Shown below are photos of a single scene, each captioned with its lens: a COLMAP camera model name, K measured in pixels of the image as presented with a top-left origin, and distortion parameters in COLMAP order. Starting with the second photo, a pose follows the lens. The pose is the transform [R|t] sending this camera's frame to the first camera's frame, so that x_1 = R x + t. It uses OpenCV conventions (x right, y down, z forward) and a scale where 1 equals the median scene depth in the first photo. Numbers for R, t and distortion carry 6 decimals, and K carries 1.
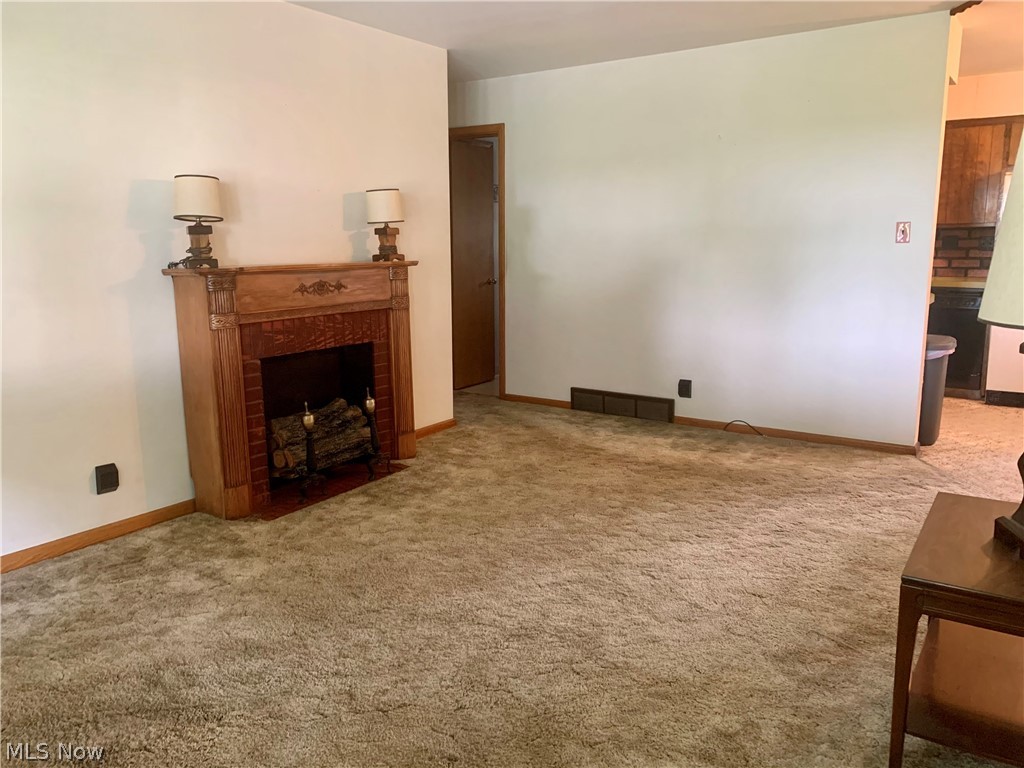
lens RADIAL K [[780.6, 0, 511.0], [0, 780.6, 370.8], [0, 0, 1]] dist [0.071454, -0.076303]
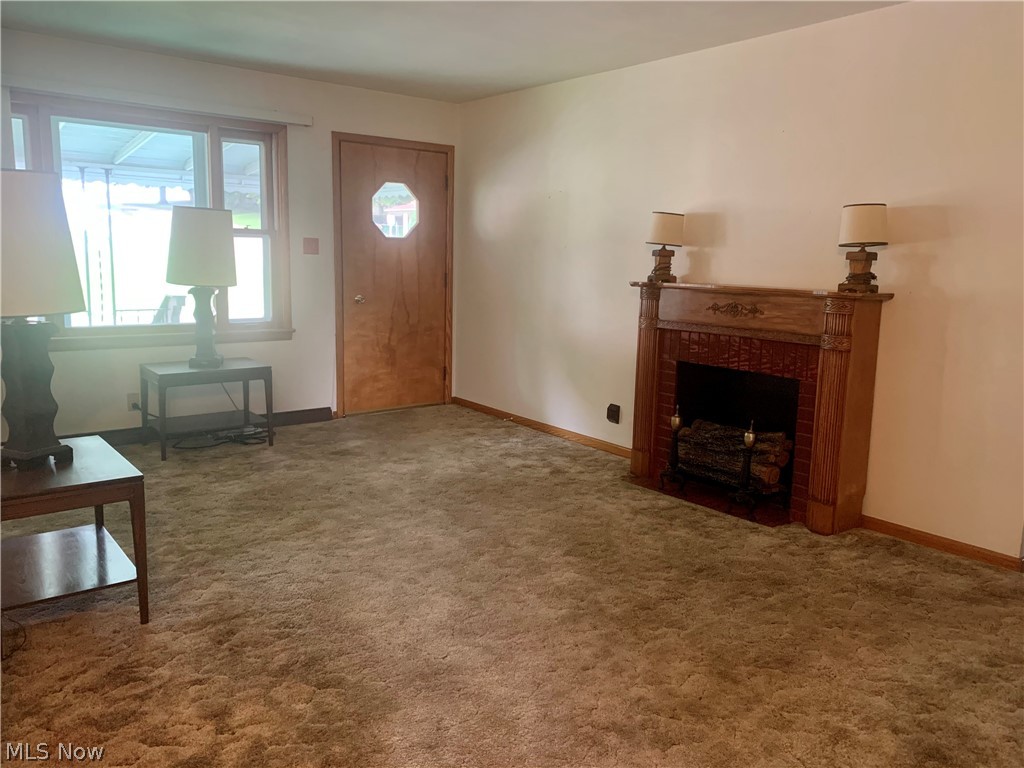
lens RADIAL K [[785.7, 0, 514.6], [0, 785.7, 368.1], [0, 0, 1]] dist [0.087397, -0.158705]
pose [[-0.295313, 0.139923, -0.945099, 0.807375], [-0.178678, 0.963675, 0.198504, -0.180166], [0.938544, 0.227489, -0.259584, 0.984389]]
